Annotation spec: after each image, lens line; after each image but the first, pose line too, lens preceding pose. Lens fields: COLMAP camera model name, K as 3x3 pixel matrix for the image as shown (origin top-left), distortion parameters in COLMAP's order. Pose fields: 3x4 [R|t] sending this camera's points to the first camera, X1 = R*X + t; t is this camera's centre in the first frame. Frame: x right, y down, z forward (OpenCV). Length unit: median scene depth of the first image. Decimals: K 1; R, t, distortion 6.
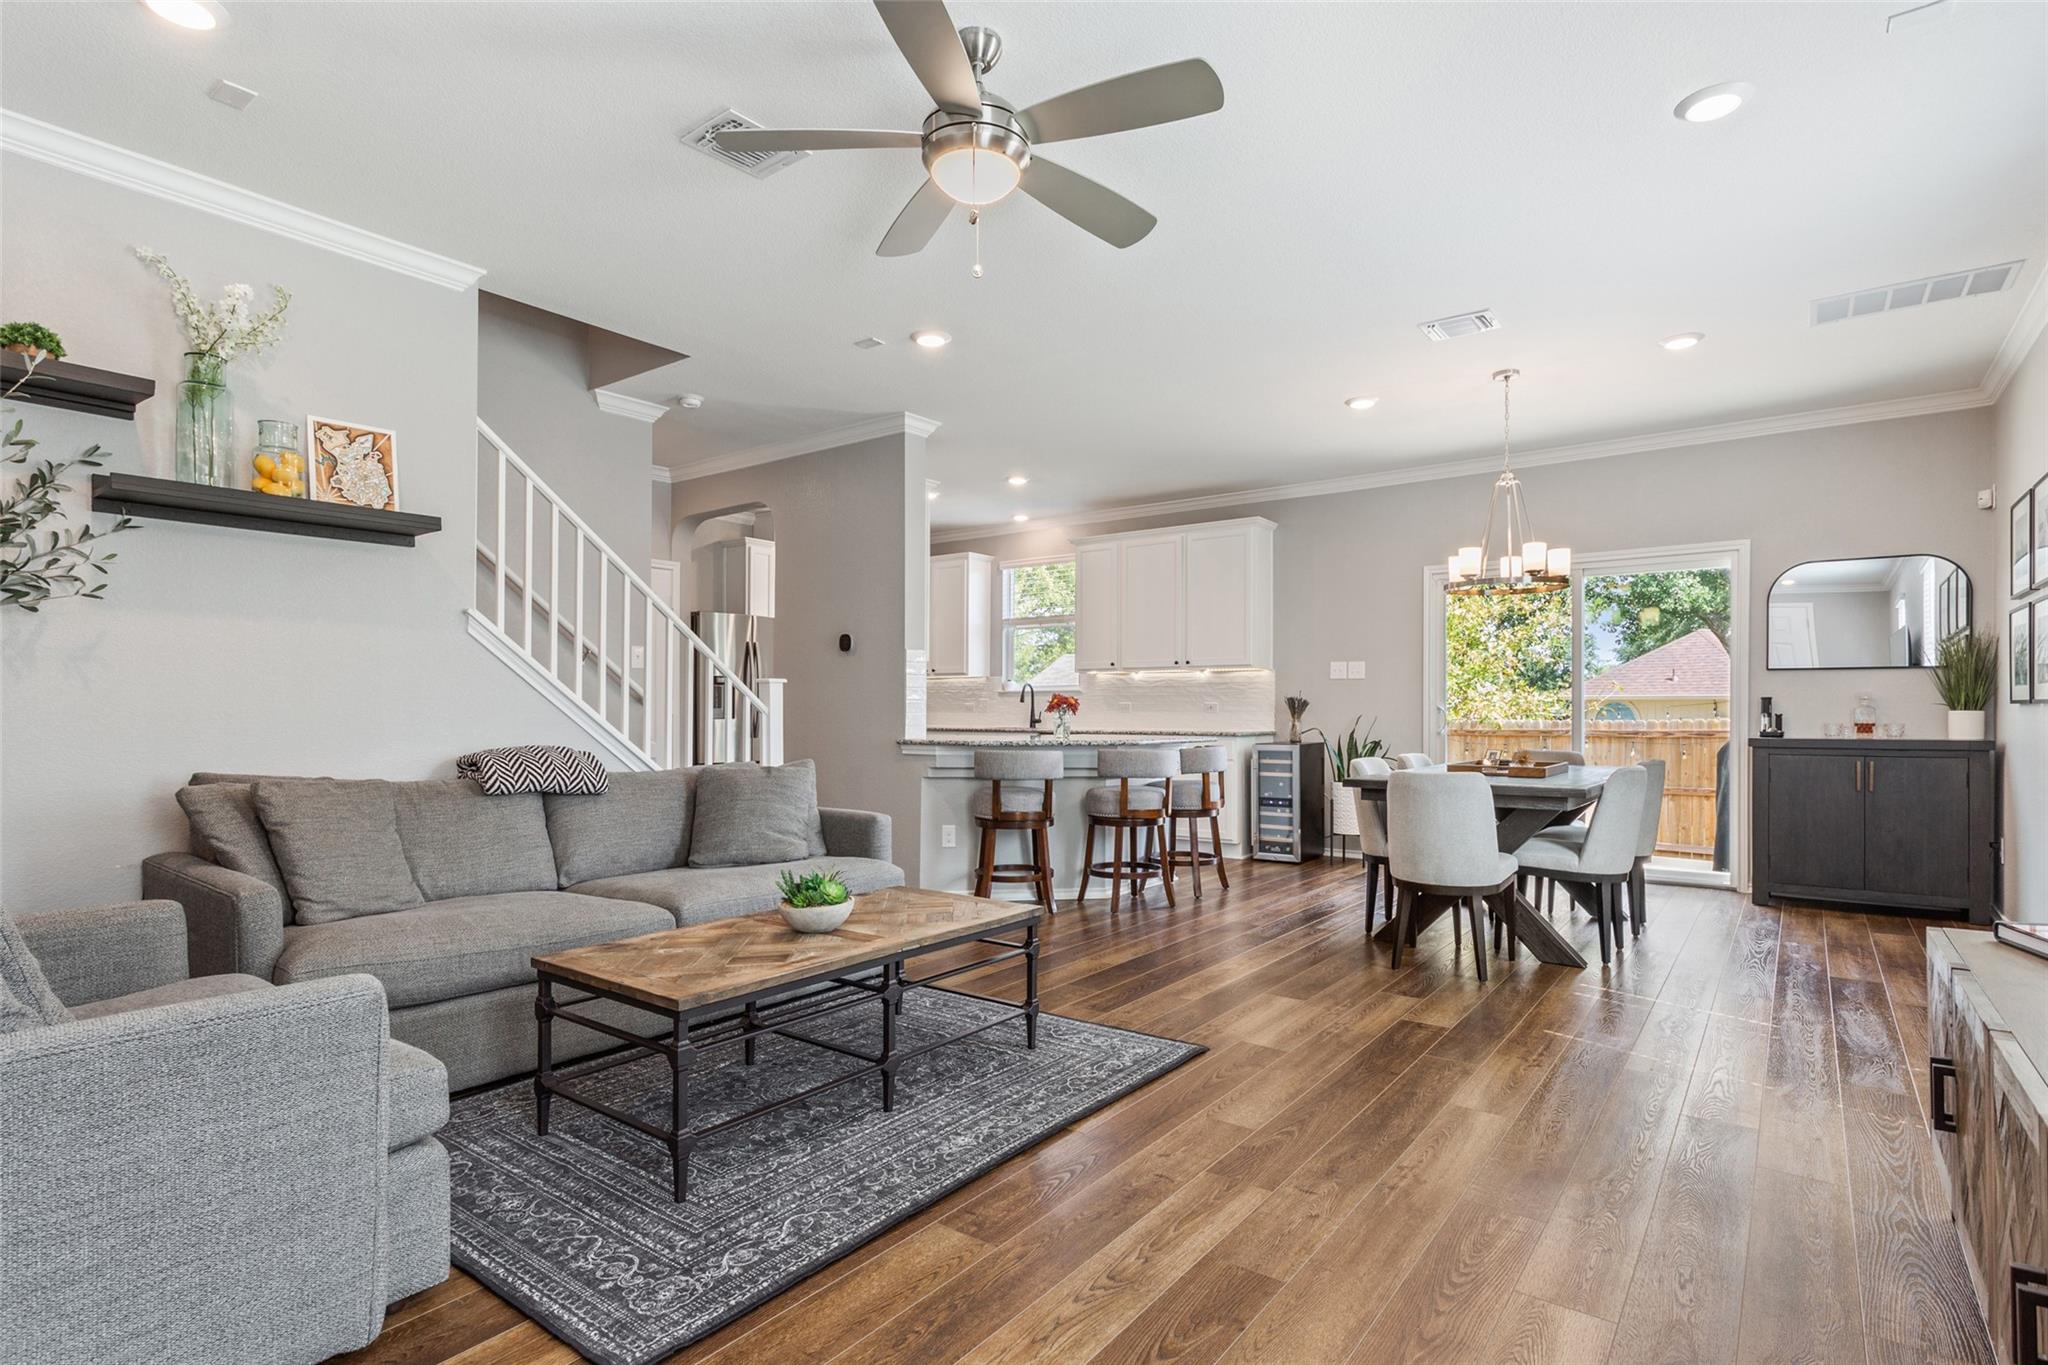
lens RADIAL K [[1018.2, 0, 1033.4], [0, 1018.2, 690.2], [0, 0, 1]] dist [0.003075, 0.000470]
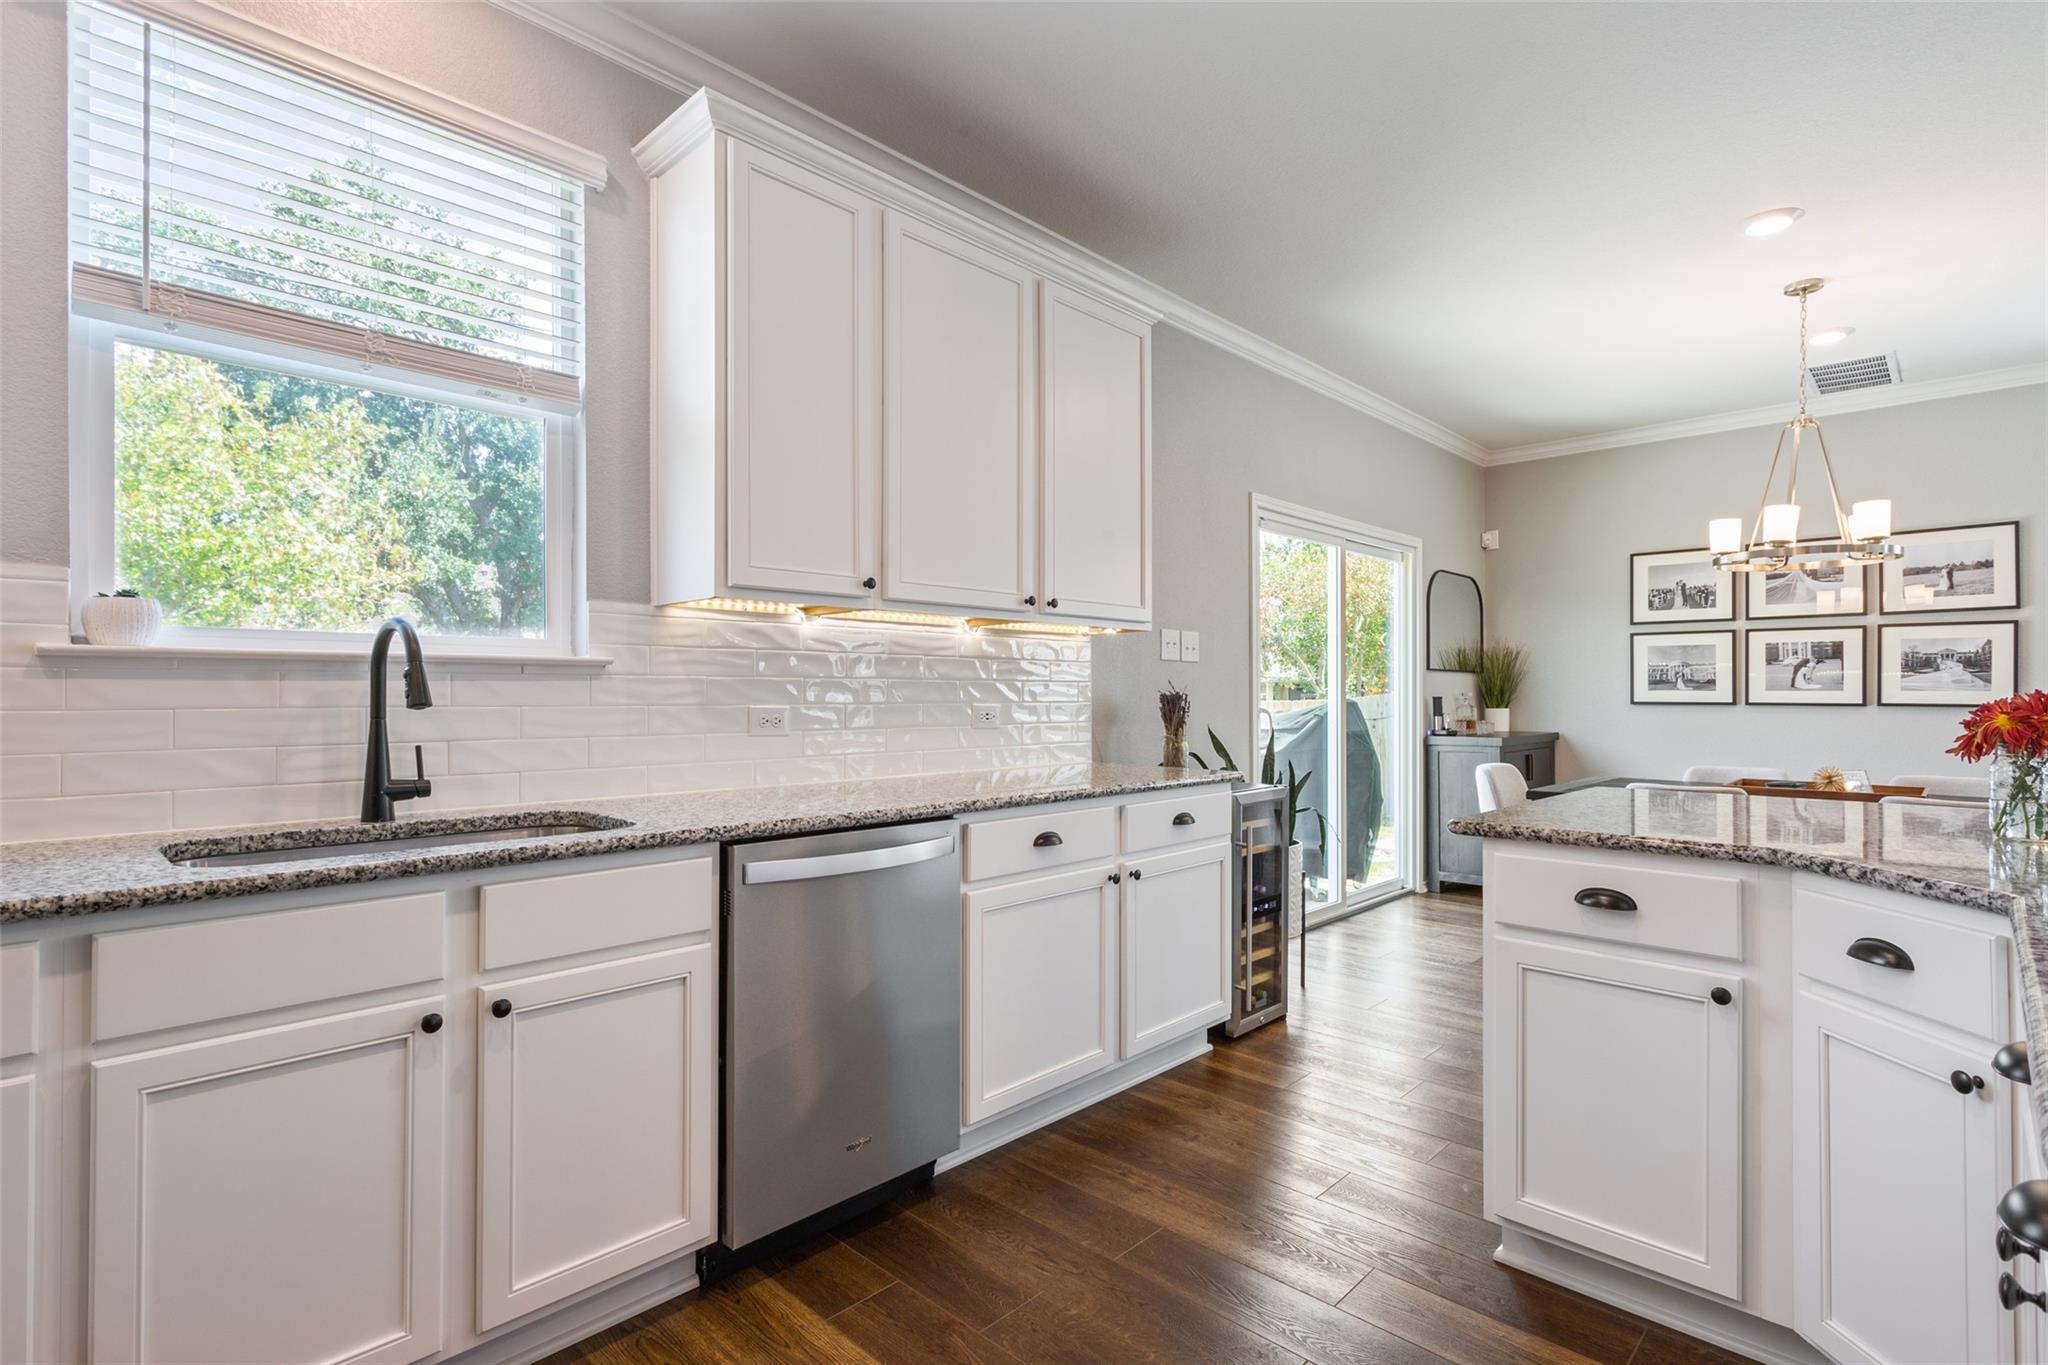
lens RADIAL K [[990.5, 0, 1024.0], [0, 990.5, 682.5], [0, 0, 1]] dist [0.002067, 0.009402]
pose [[0.132411, 0.011293, 0.991131, -0.319469], [-0.019702, 0.999768, -0.008759, 0.009763], [-0.990999, -0.018367, 0.132602, 1.357035]]
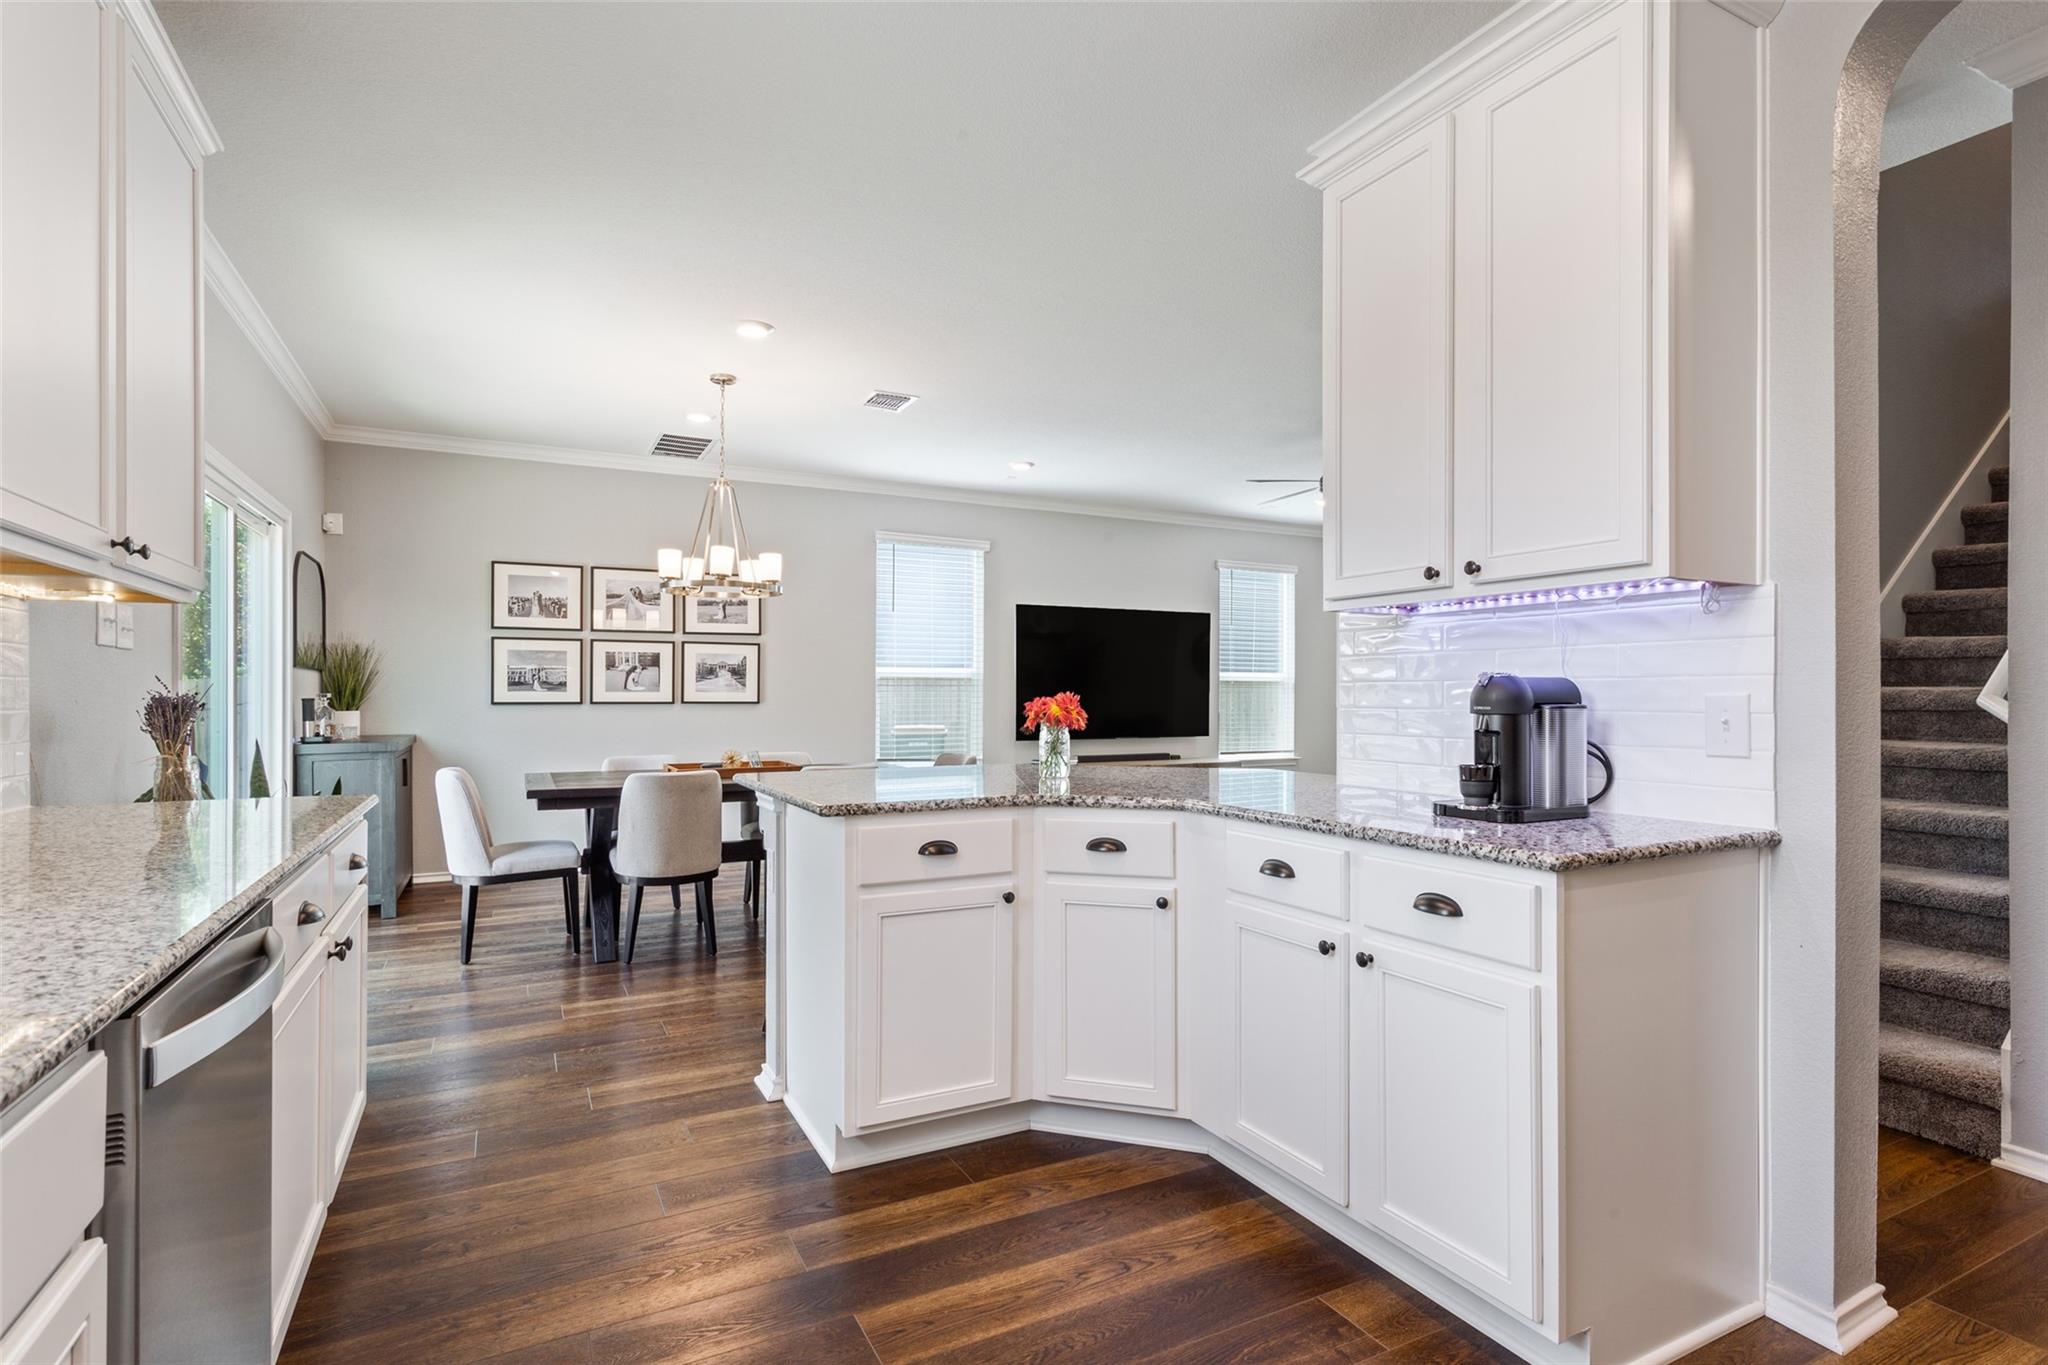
lens RADIAL K [[986.5, 0, 1010.7], [0, 986.5, 697.3], [0, 0, 1]] dist [0.001320, 0.000444]
pose [[-0.891901, -0.000495, 0.452231, -0.190316], [-0.007344, 0.999883, -0.013390, 0.013530], [-0.452171, -0.015264, -0.891800, 1.590847]]
